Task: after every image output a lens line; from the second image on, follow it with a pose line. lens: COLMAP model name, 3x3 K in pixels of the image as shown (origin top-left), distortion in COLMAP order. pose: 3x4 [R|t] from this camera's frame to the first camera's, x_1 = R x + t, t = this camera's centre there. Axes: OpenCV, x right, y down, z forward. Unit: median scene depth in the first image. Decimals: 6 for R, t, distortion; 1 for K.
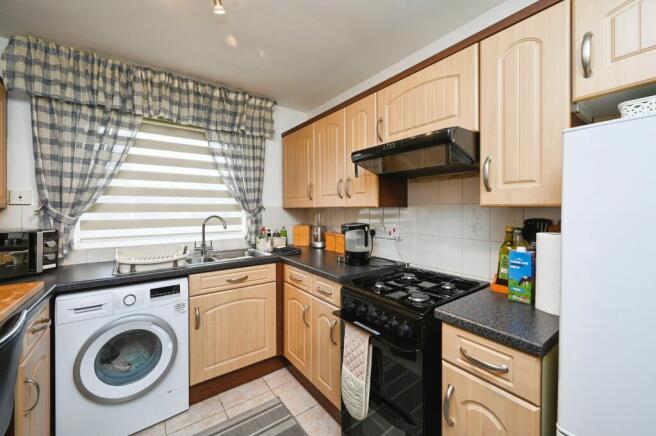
lens RADIAL K [[265.4, 0, 328.0], [0, 265.4, 218.0], [0, 0, 1]] dist [0.000404, -0.000100]
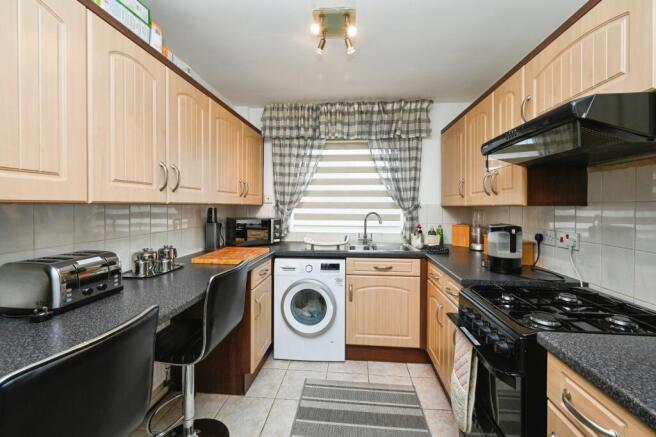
lens RADIAL K [[265.4, 0, 328.0], [0, 265.4, 218.5], [0, 0, 1]] dist [0.000404, -0.000100]
pose [[0.743904, 0.037860, -0.667213, 0.253946], [-0.031422, 0.999271, 0.021669, 0.000337], [0.667547, 0.004846, 0.744552, -0.014552]]
